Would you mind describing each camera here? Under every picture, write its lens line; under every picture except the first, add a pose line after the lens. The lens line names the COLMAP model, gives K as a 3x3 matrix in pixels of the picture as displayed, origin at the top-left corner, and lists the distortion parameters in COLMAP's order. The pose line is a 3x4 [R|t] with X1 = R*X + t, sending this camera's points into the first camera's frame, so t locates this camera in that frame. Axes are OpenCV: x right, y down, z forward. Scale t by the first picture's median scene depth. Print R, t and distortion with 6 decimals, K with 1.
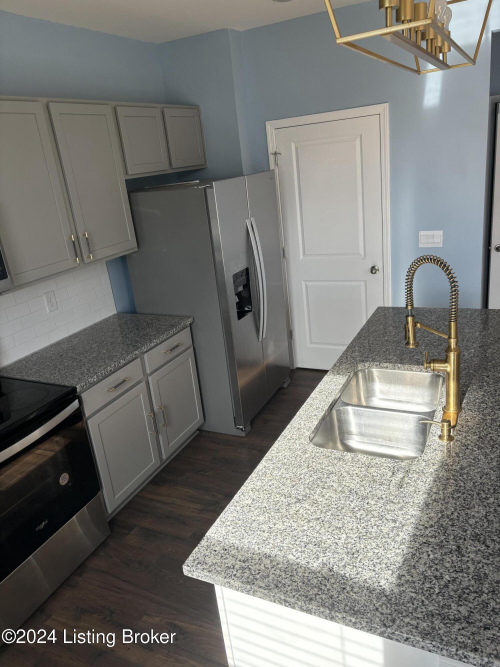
lens RADIAL K [[506.4, 0, 251.3], [0, 506.4, 332.0], [0, 0, 1]] dist [0.010612, -0.008596]
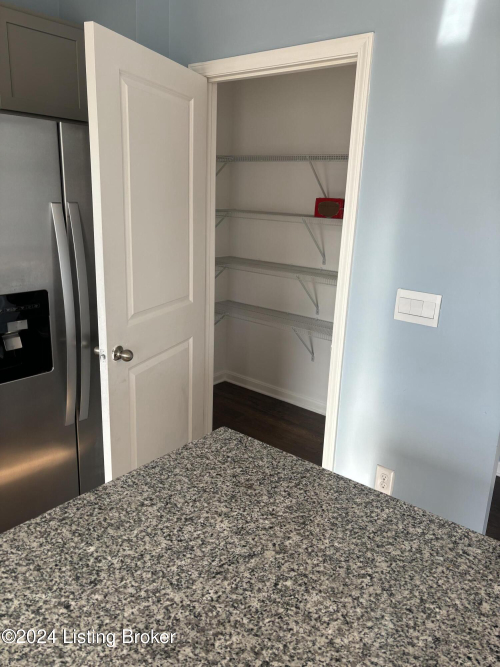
lens RADIAL K [[506.4, 0, 248.2], [0, 506.4, 334.6], [0, 0, 1]] dist [0.010612, -0.008596]
pose [[0.962448, 0.209975, -0.172056, 0.298785], [-0.216623, 0.976038, -0.020600, -0.113999], [0.163608, 0.057098, 0.984872, 0.486504]]
